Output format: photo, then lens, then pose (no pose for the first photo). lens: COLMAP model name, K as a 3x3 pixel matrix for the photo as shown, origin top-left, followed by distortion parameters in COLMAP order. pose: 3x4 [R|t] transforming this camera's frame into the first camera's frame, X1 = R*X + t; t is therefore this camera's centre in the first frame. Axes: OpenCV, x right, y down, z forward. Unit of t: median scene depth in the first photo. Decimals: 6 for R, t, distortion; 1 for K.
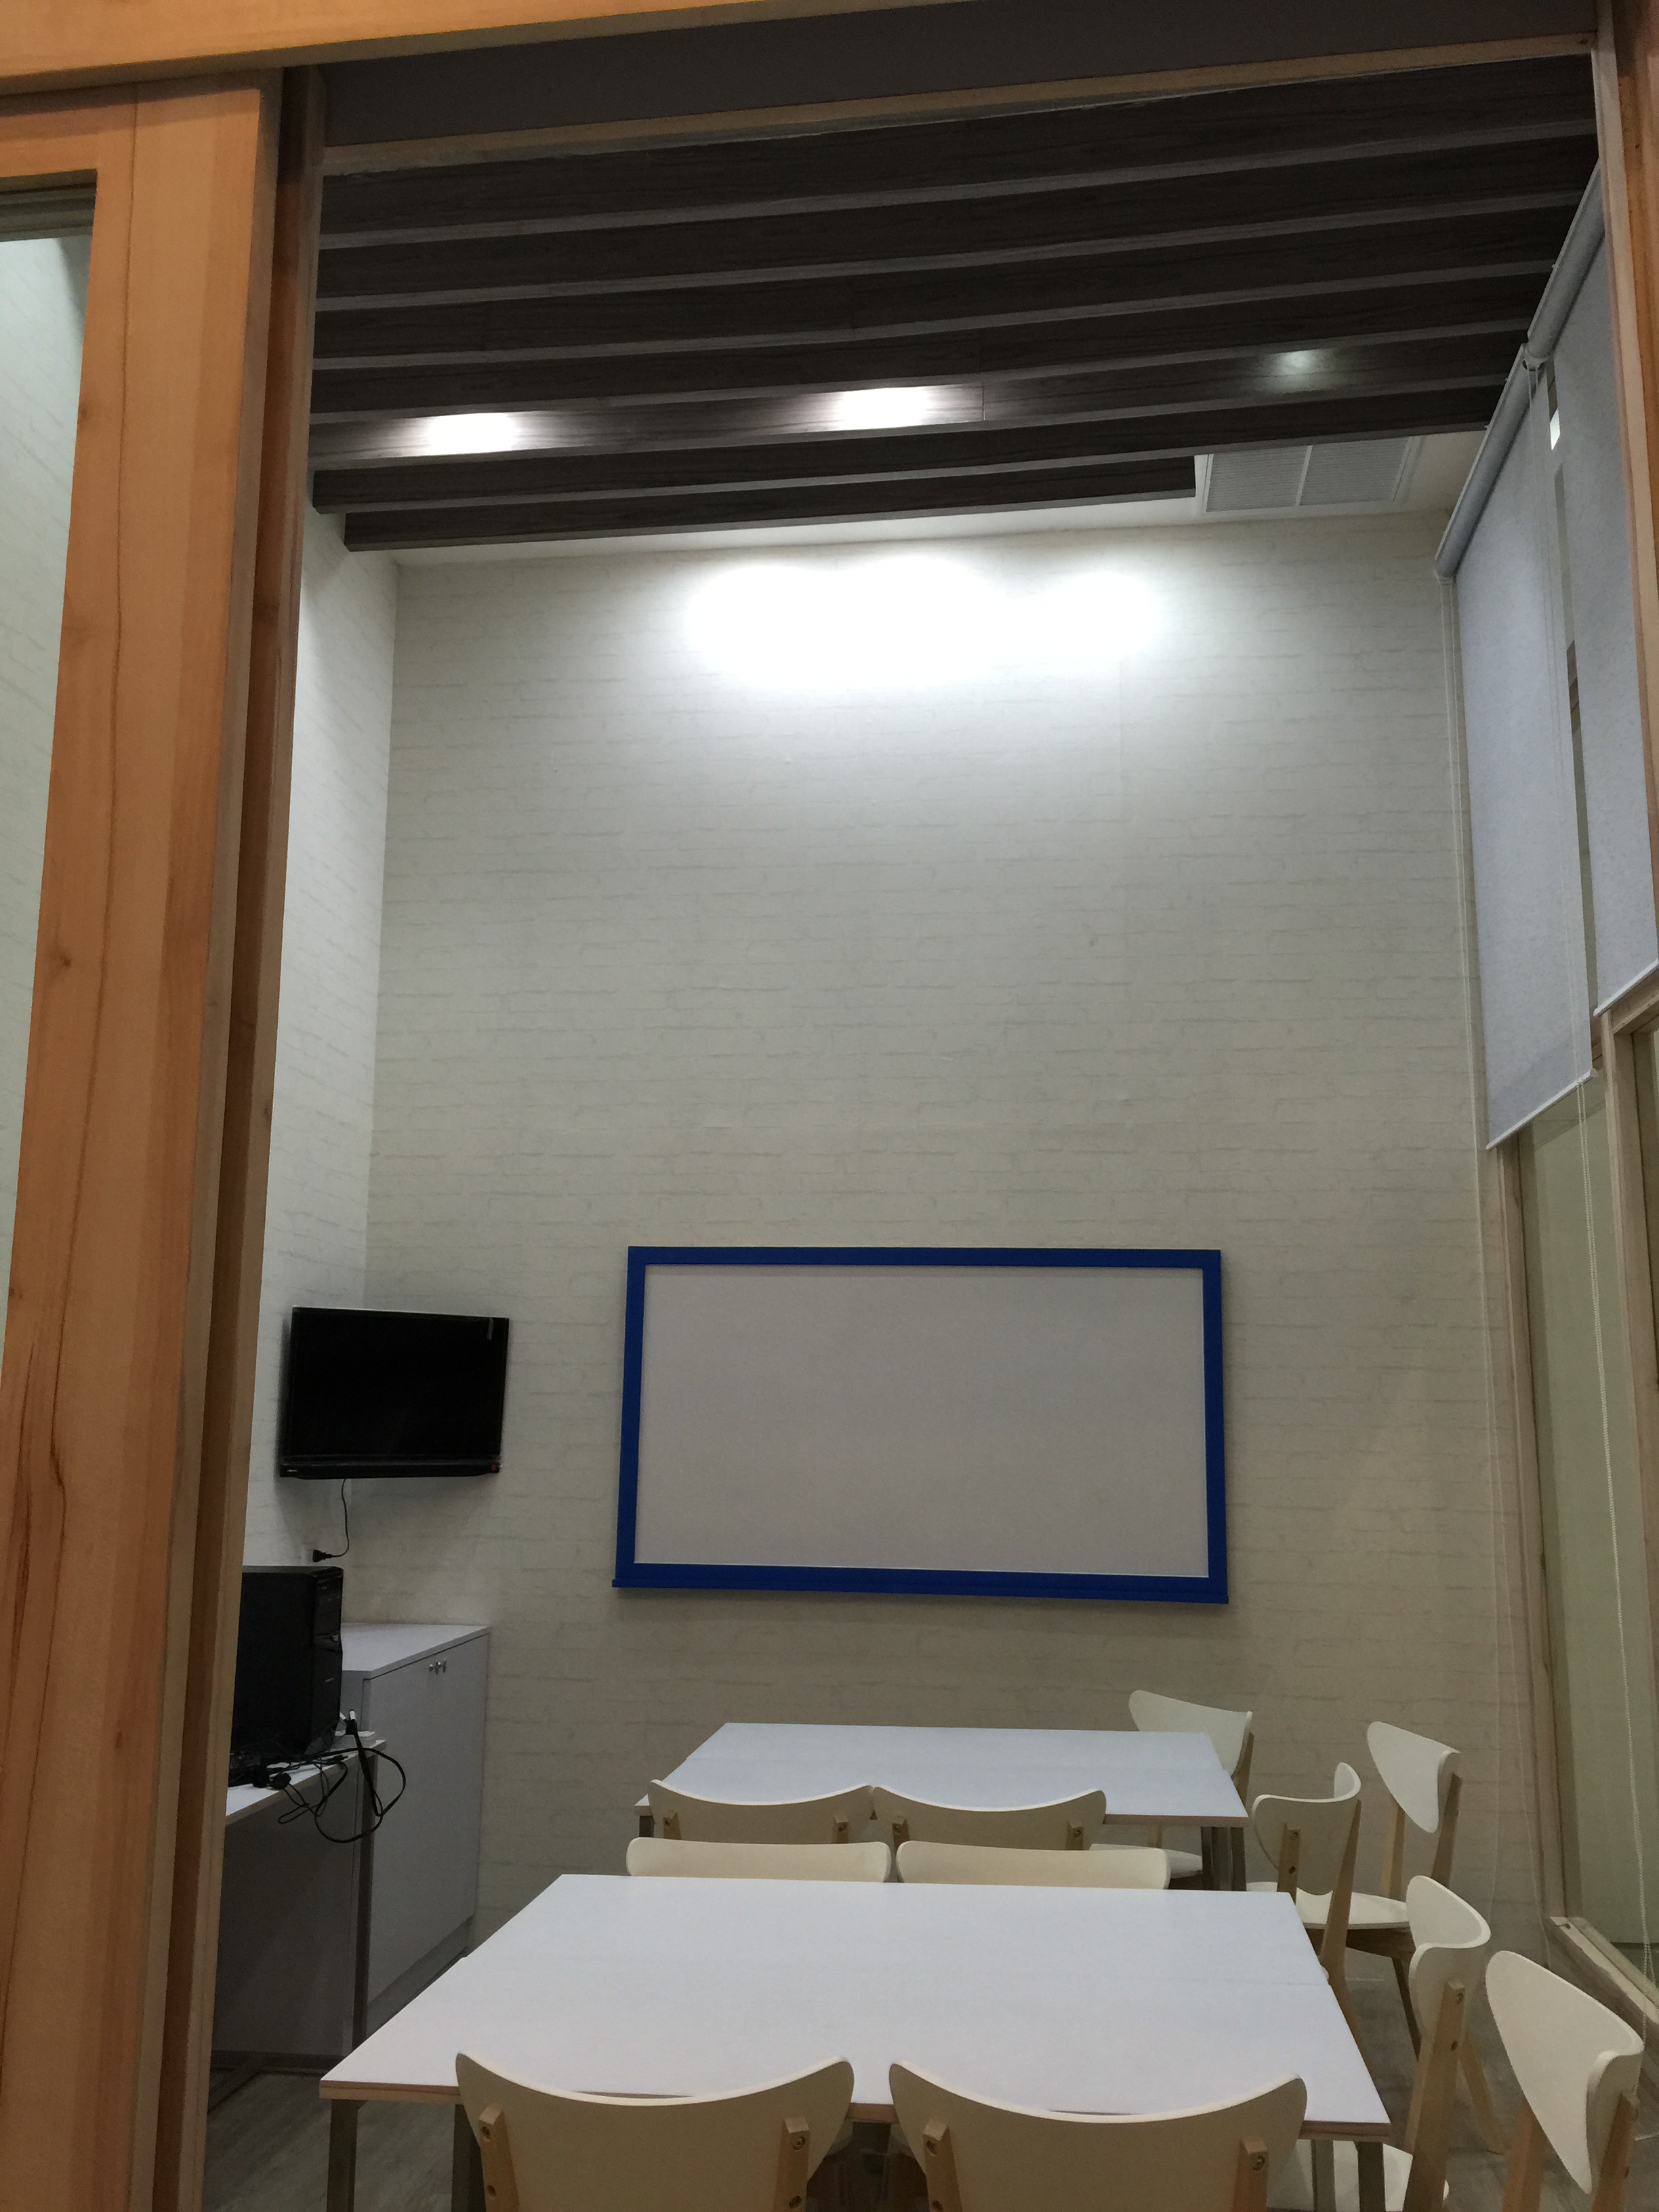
lens RADIAL K [[1878.6, 0, 838.7], [0, 1878.6, 1098.5], [0, 0, 1]] dist [0.073959, -0.105995]
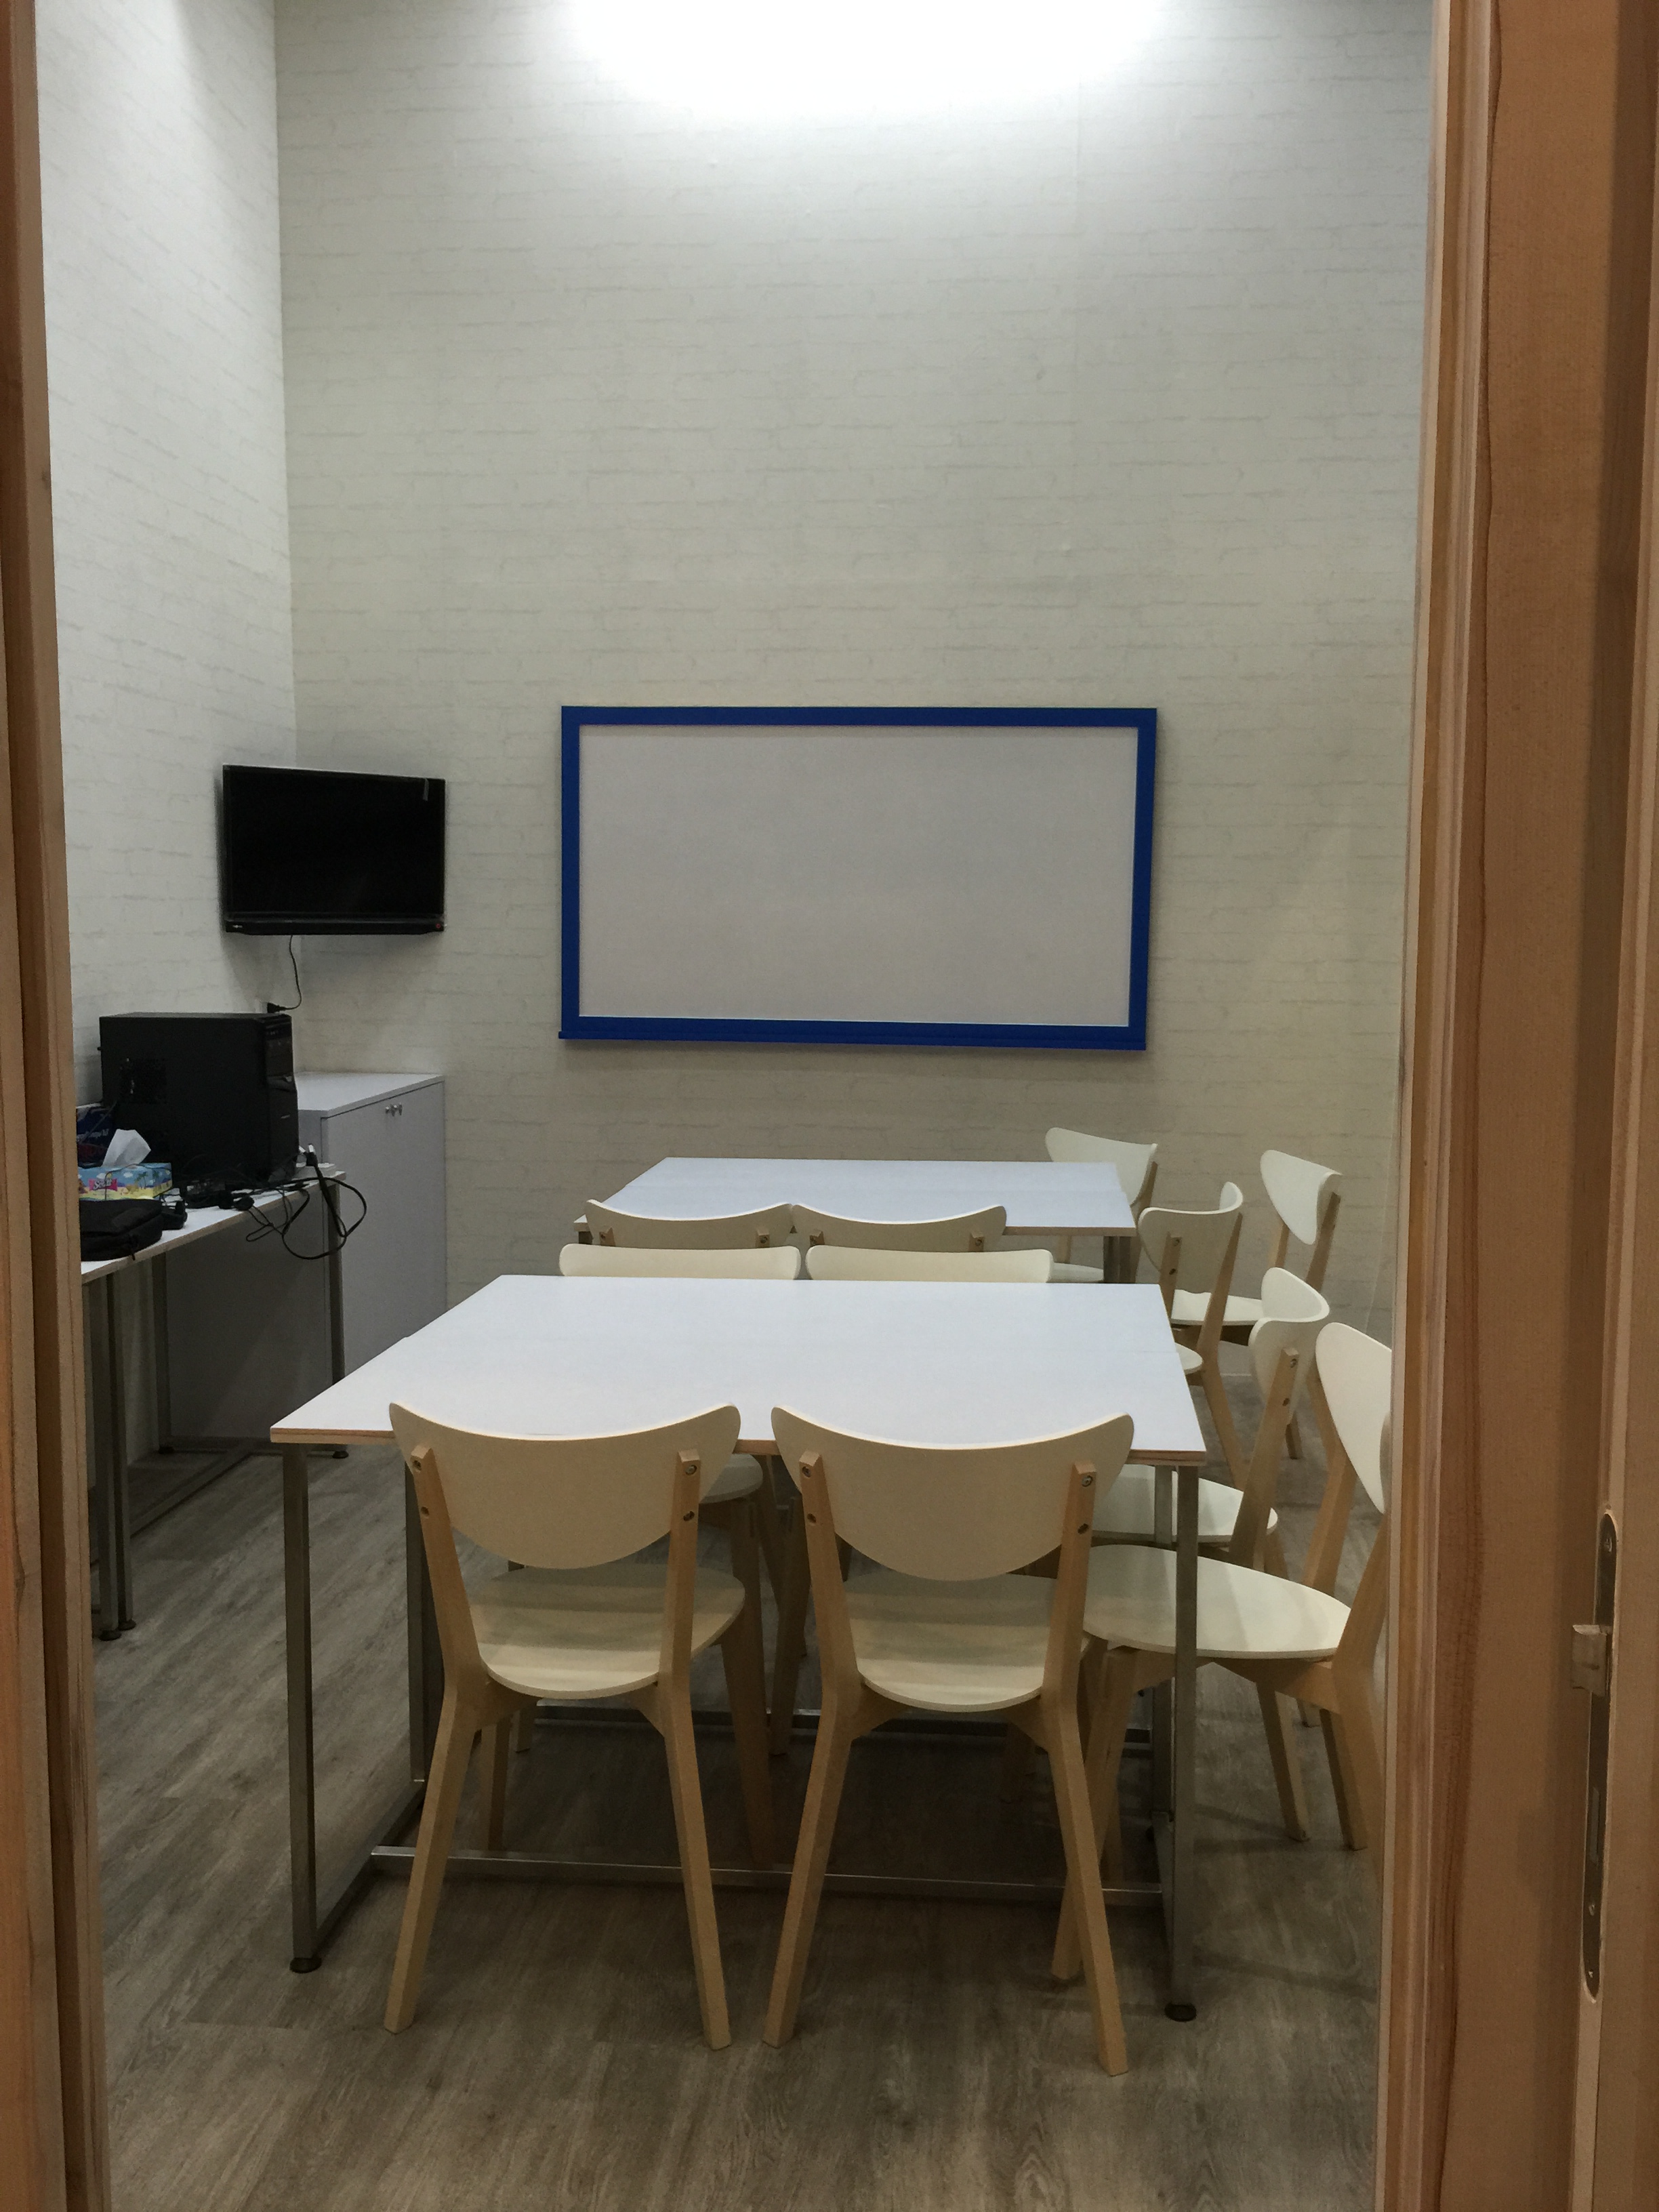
lens RADIAL K [[1878.6, 0, 838.7], [0, 1878.6, 1098.5], [0, 0, 1]] dist [0.073959, -0.105995]
pose [[0.999882, -0.004907, 0.014554, 0.022729], [0.000790, 0.962769, 0.270324, 0.011030], [-0.015339, -0.270280, 0.962659, -0.015532]]
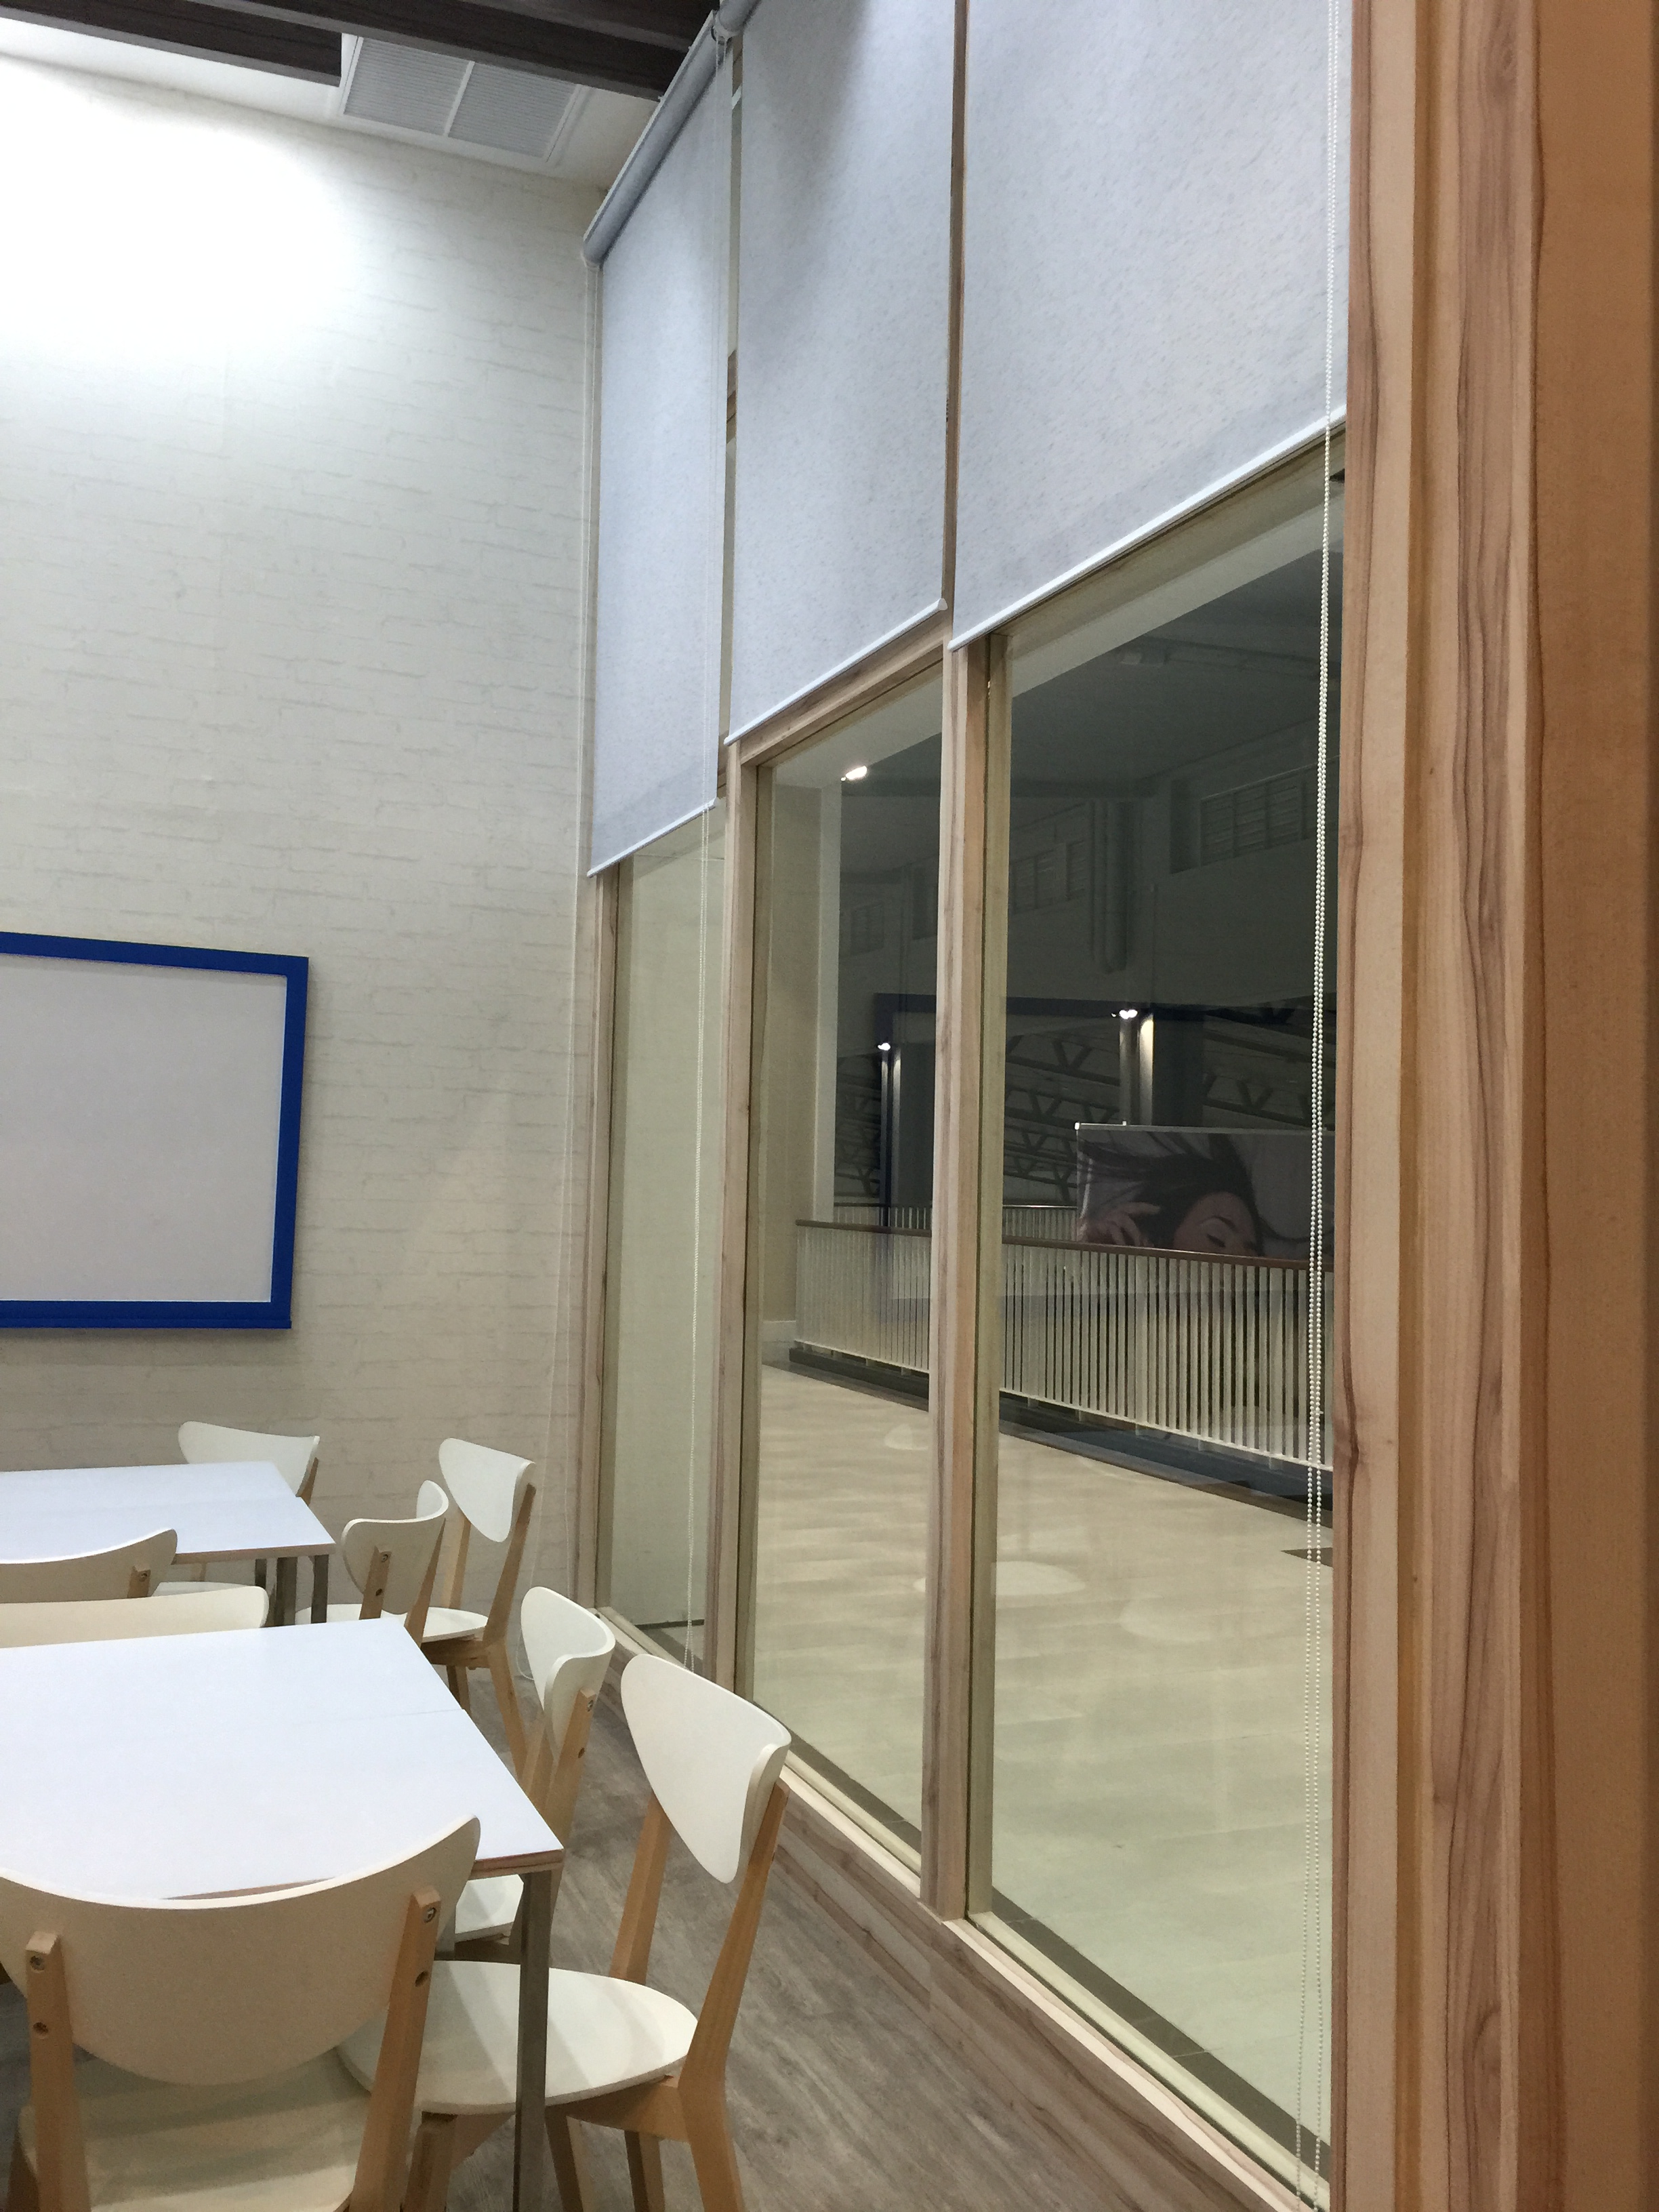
lens RADIAL K [[1885.2, 0, 825.2], [0, 1885.2, 1112.1], [0, 0, 1]] dist [0.071576, -0.107698]
pose [[0.873663, 0.035504, 0.485234, -0.028786], [-0.105294, 0.987496, 0.117326, 0.023470], [-0.475001, -0.153596, 0.866477, 0.076988]]
